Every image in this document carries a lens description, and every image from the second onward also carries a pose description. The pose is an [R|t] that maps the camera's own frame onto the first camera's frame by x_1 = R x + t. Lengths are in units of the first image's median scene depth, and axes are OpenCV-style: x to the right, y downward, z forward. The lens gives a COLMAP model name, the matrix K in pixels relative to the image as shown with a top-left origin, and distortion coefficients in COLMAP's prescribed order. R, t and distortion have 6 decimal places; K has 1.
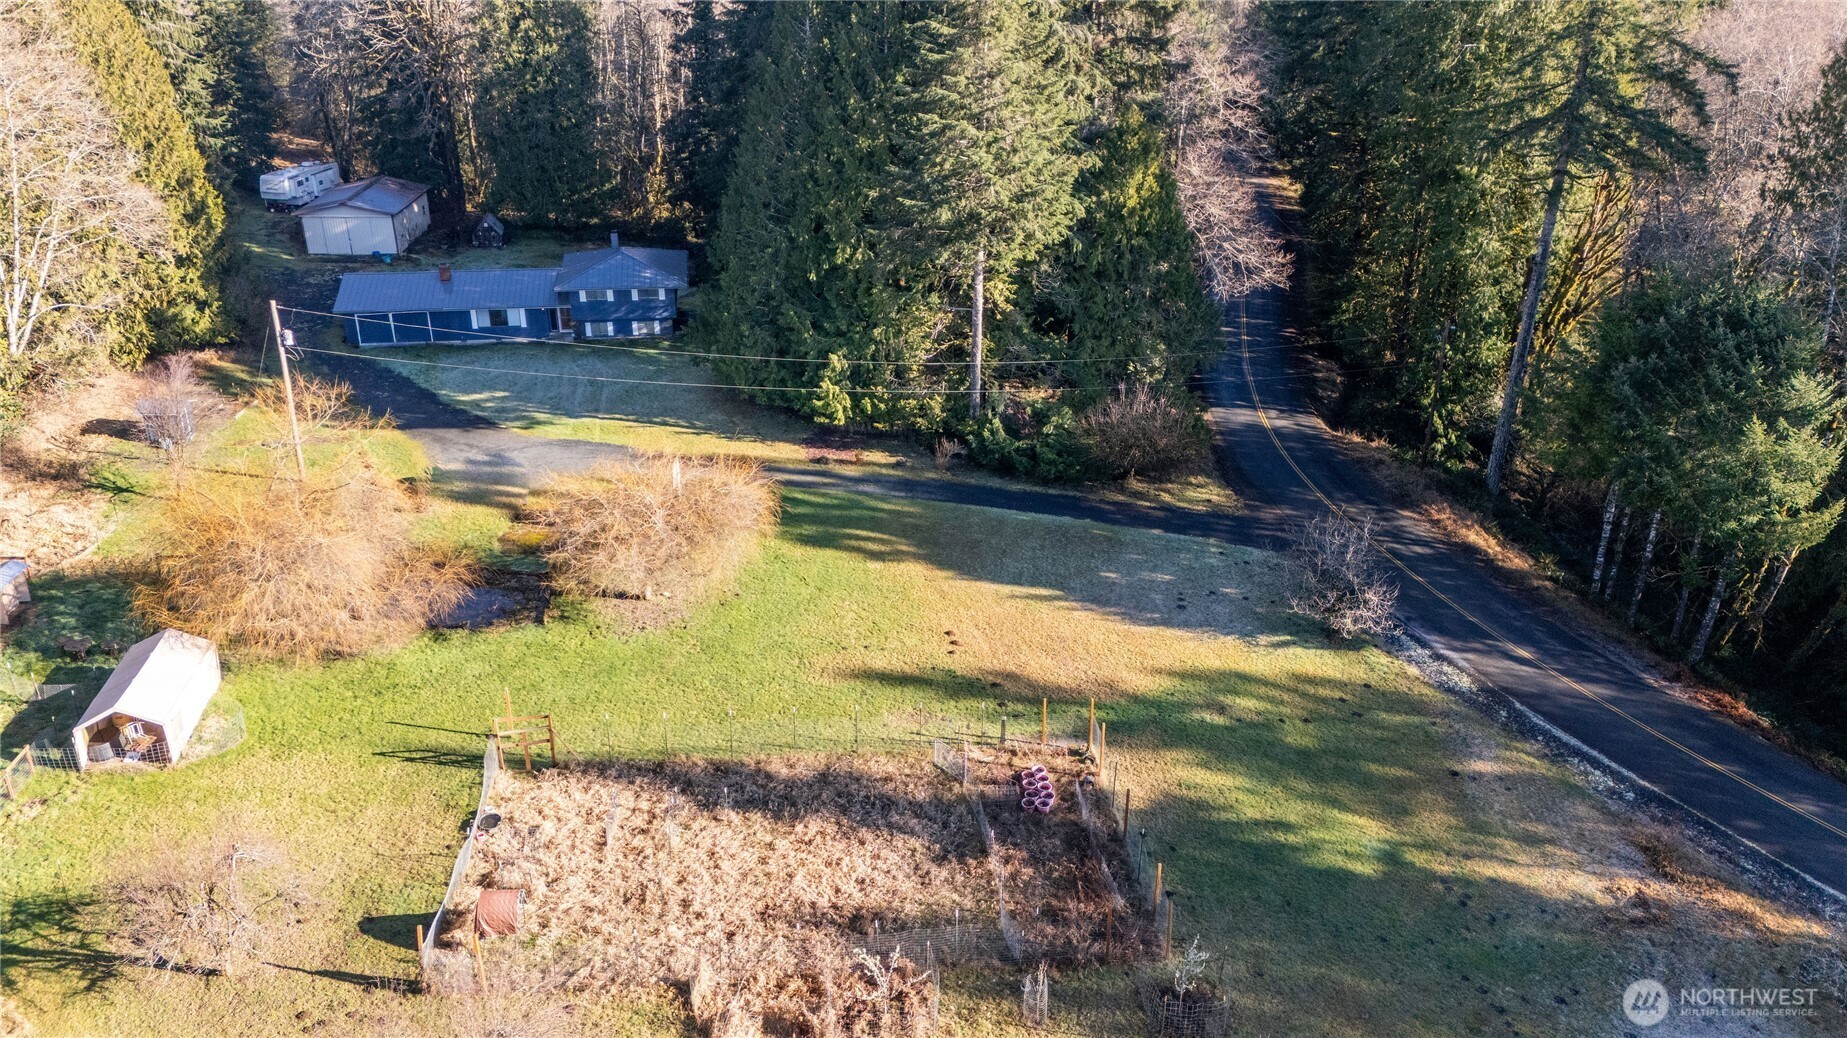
lens RADIAL K [[1358.4, 0, 923.5], [0, 1358.4, 519.0], [0, 0, 1]] dist [0.086942, -0.000620]
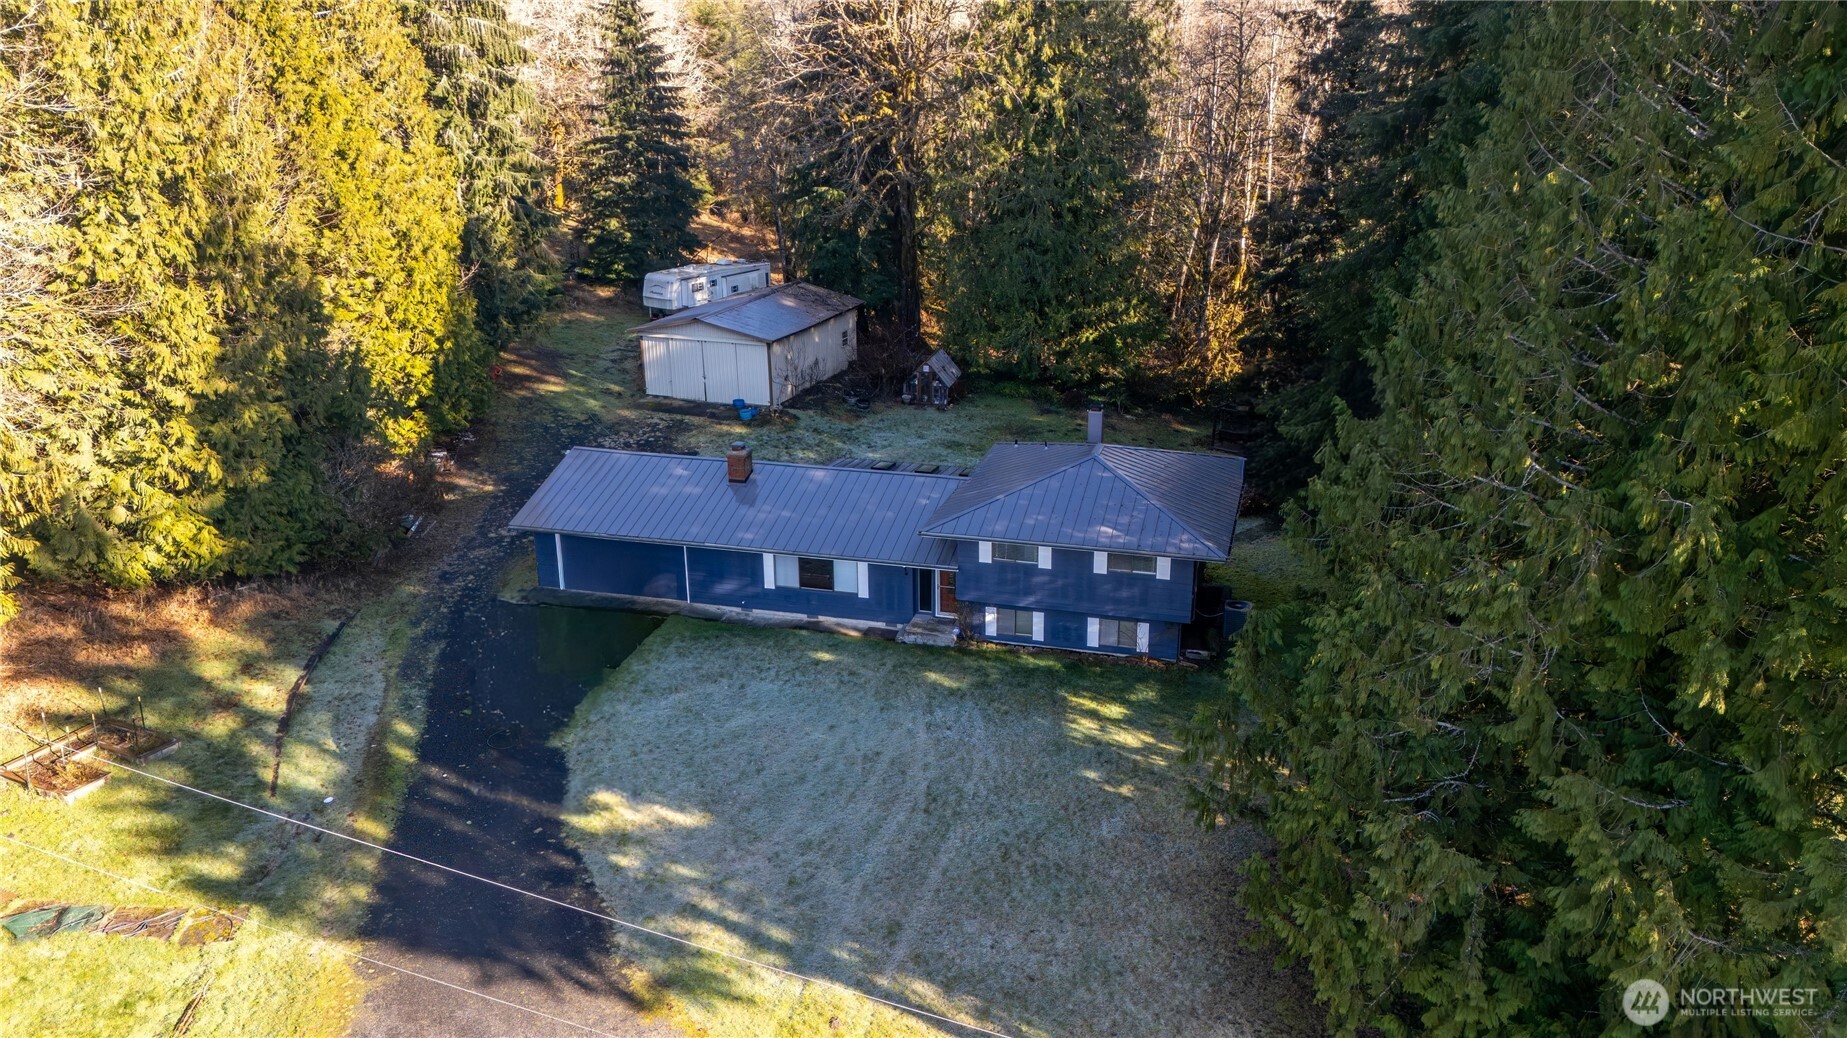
lens RADIAL K [[1358.4, 0, 923.5], [0, 1358.4, 519.0], [0, 0, 1]] dist [0.086942, -0.000620]
pose [[0.906373, 0.127180, -0.402881, -0.089880], [-0.164382, 0.984631, -0.058989, -0.140884], [0.389187, 0.119693, 0.913350, 0.578026]]
